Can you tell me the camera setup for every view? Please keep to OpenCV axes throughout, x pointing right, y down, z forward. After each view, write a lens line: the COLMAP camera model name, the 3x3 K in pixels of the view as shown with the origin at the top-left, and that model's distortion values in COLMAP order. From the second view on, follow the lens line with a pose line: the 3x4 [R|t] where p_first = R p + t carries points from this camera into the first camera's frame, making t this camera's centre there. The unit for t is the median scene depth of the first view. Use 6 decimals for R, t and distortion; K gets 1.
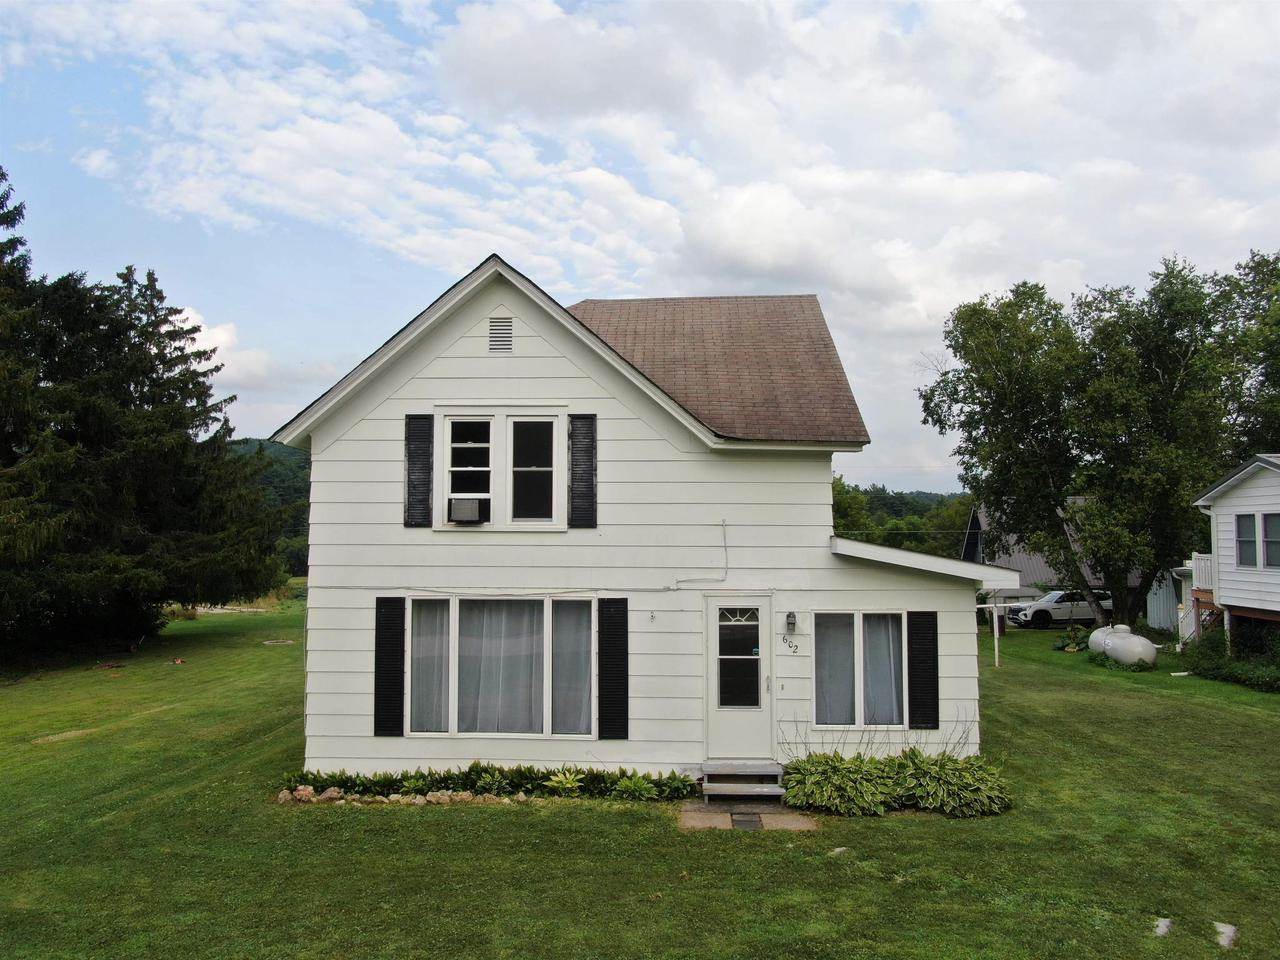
lens RADIAL K [[922.1, 0, 637.0], [0, 922.1, 482.4], [0, 0, 1]] dist [-0.009845, 0.009194]
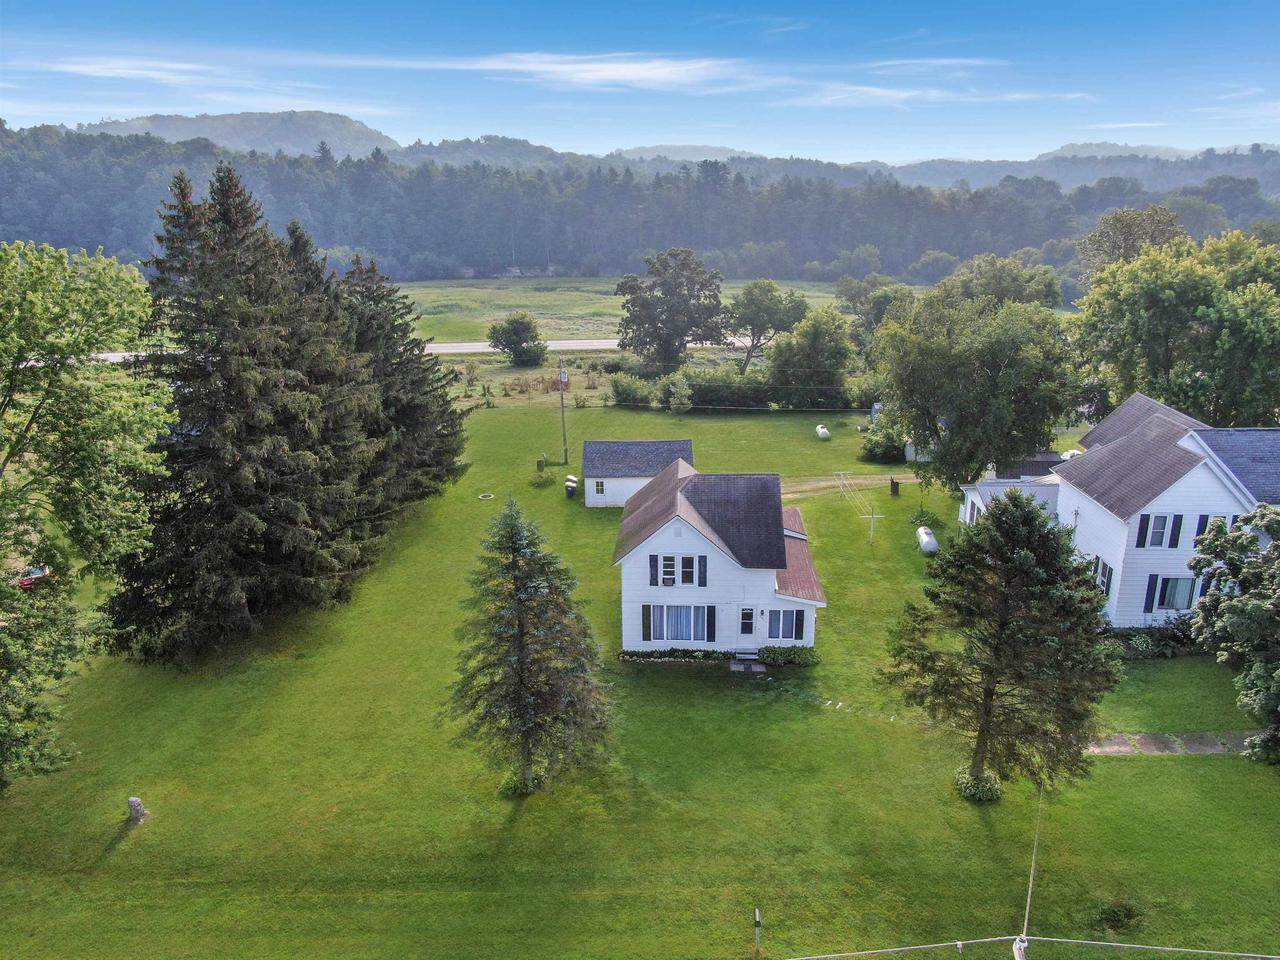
lens RADIAL K [[922.1, 0, 642.1], [0, 922.1, 478.9], [0, 0, 1]] dist [-0.009845, 0.009194]
pose [[0.999921, -0.010001, -0.007649, -0.256232], [0.012036, 0.937572, 0.347583, -1.536219], [0.003696, -0.347648, 0.937618, -2.097172]]
